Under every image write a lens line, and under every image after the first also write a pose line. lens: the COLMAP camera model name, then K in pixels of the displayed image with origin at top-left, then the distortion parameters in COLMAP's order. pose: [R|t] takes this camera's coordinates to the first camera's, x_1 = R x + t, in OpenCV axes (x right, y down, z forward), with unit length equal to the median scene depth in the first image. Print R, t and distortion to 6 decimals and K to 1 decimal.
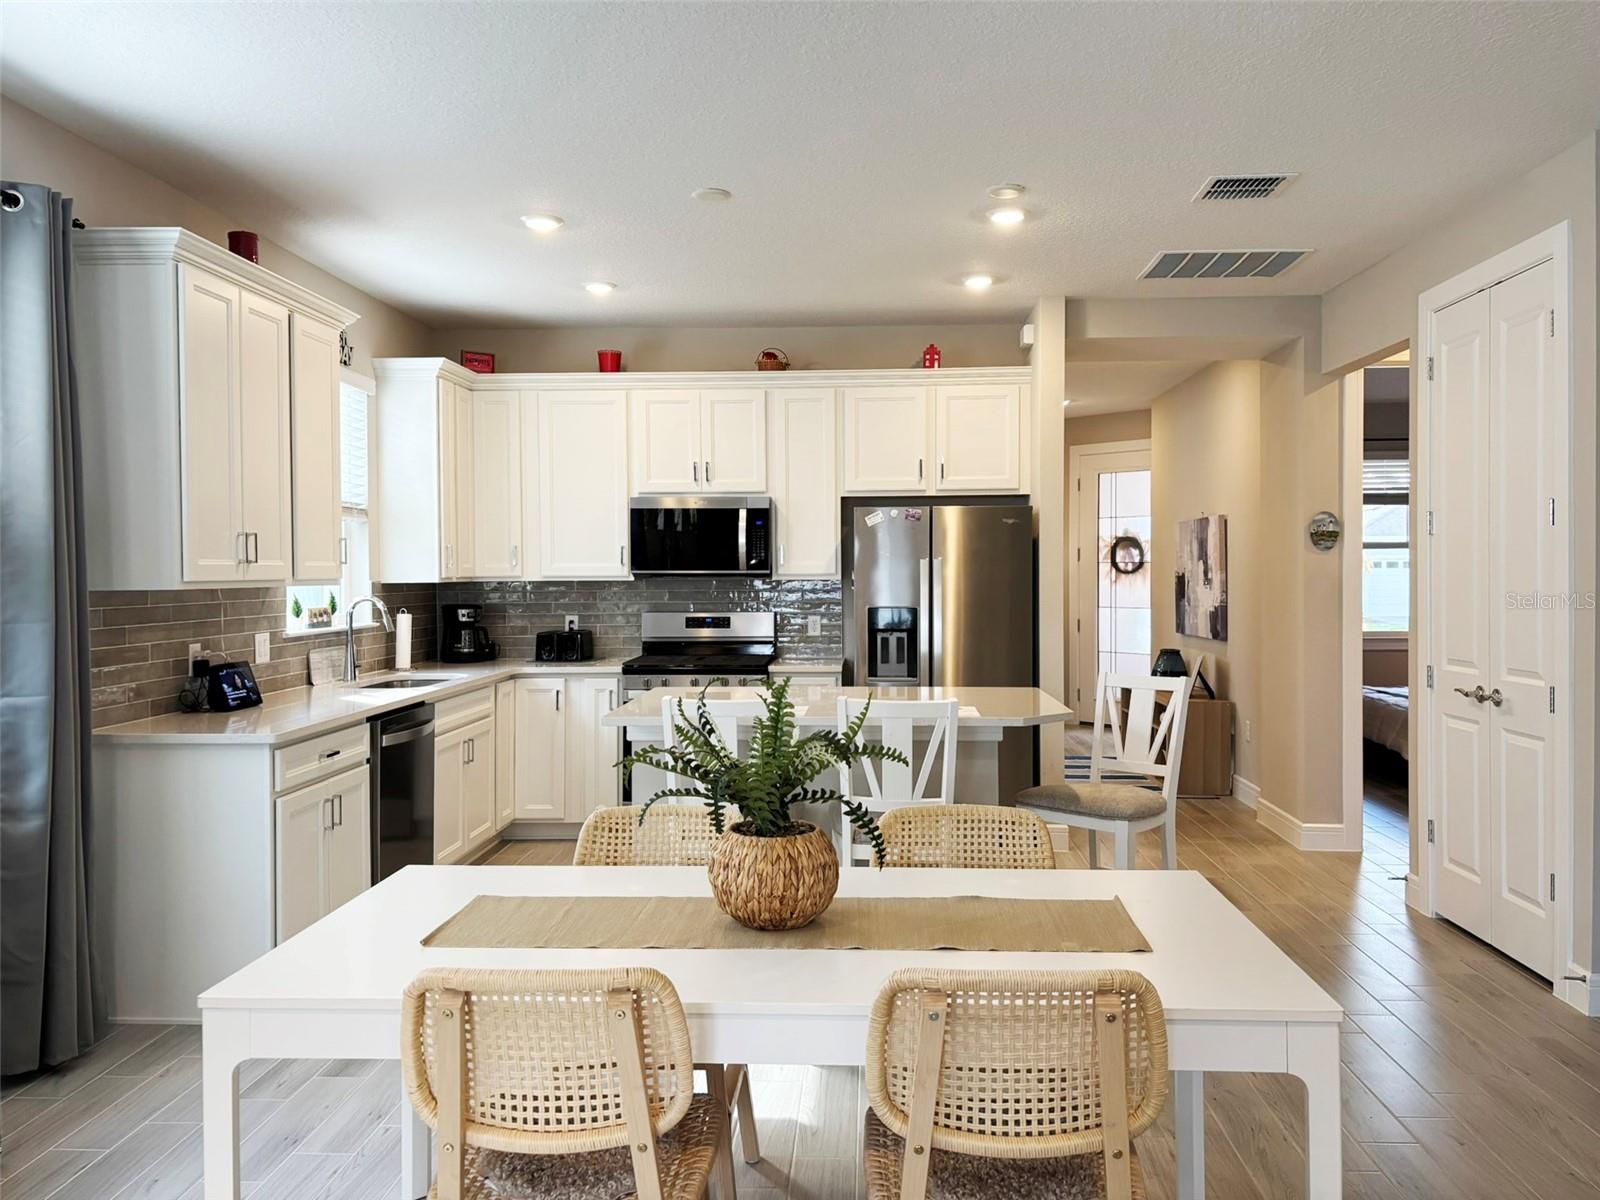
lens RADIAL K [[1254.0, 0, 774.3], [0, 1254.0, 704.7], [0, 0, 1]] dist [-0.003737, 0.000222]
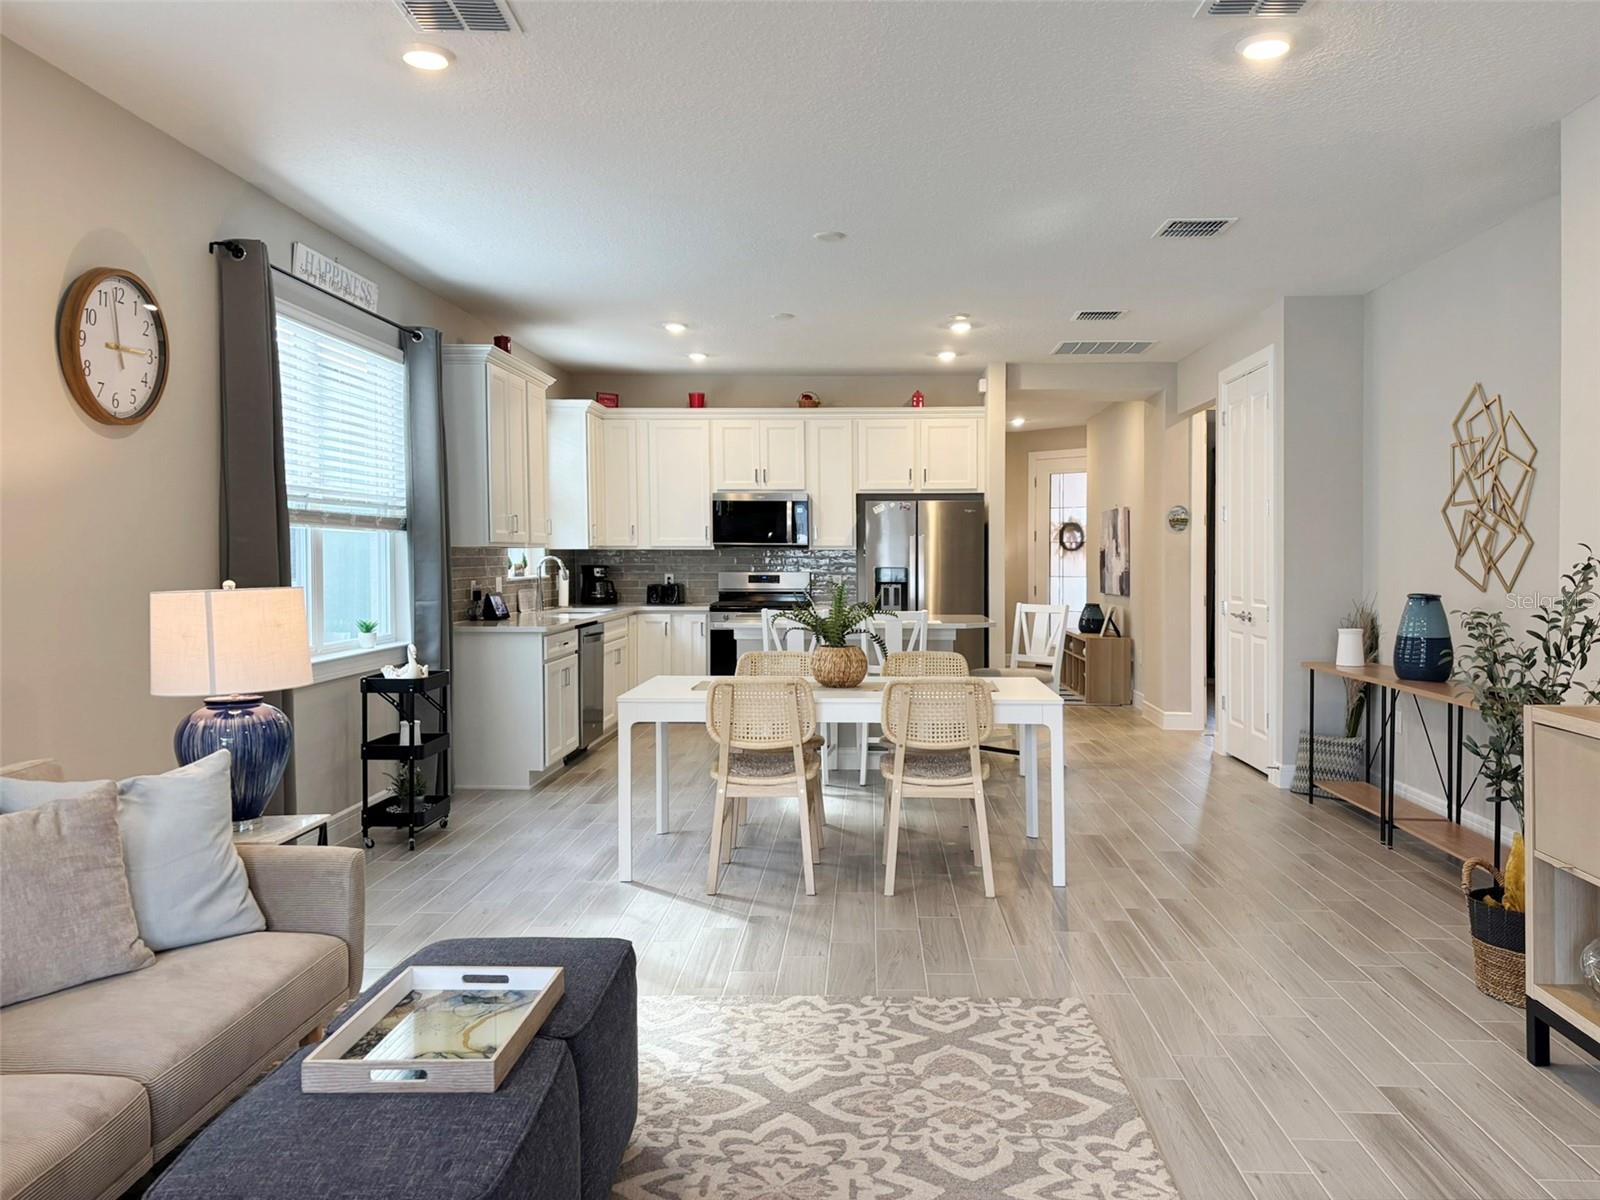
lens RADIAL K [[1228.1, 0, 800.0], [0, 1228.1, 600.0], [0, 0, 1]] dist [0.034219, -0.005242]
pose [[0.999797, 0.005046, 0.019494, -0.040186], [-0.003665, 0.997523, -0.070241, 0.060222], [-0.019800, 0.070155, 0.997340, -0.428582]]
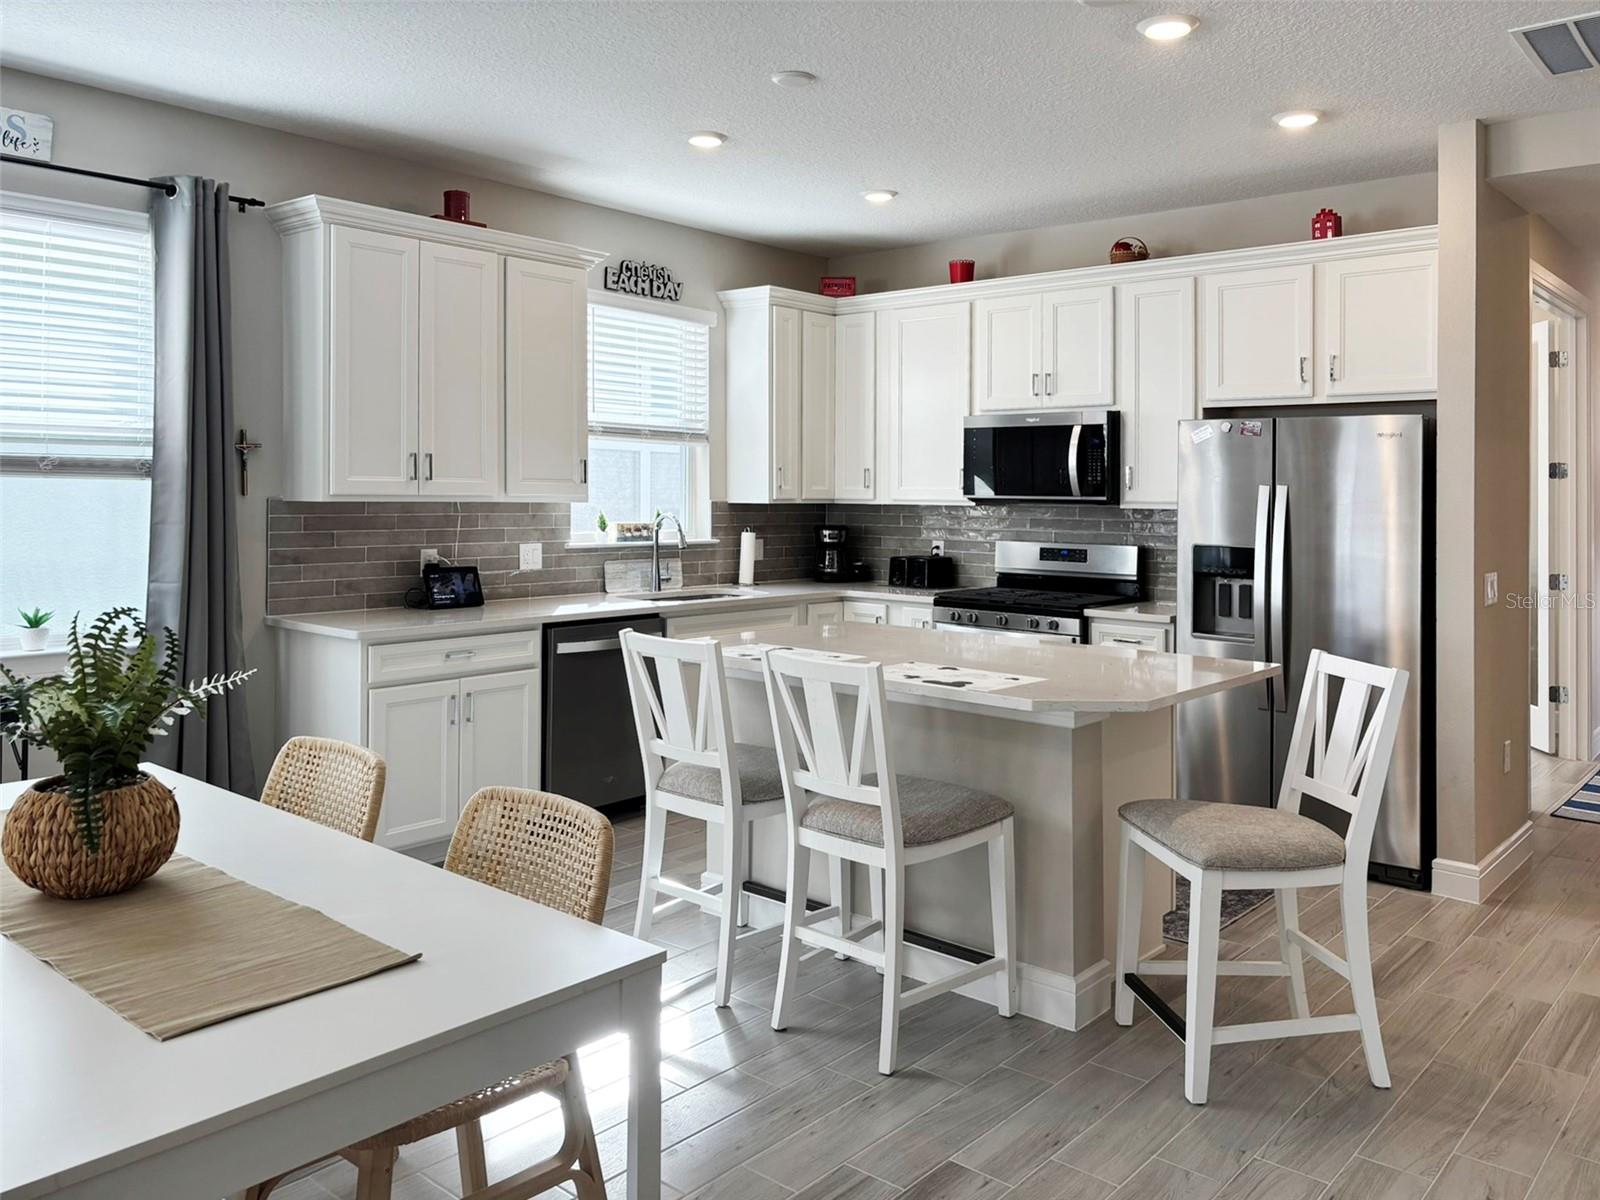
lens RADIAL K [[1211.5, 0, 777.0], [0, 1211.5, 560.5], [0, 0, 1]] dist [0.077539, -0.084038]
pose [[0.783903, 0.050317, -0.618842, 0.352883], [-0.081876, 0.996384, -0.022701, -0.028141], [0.615462, 0.068464, 0.785188, 0.225156]]
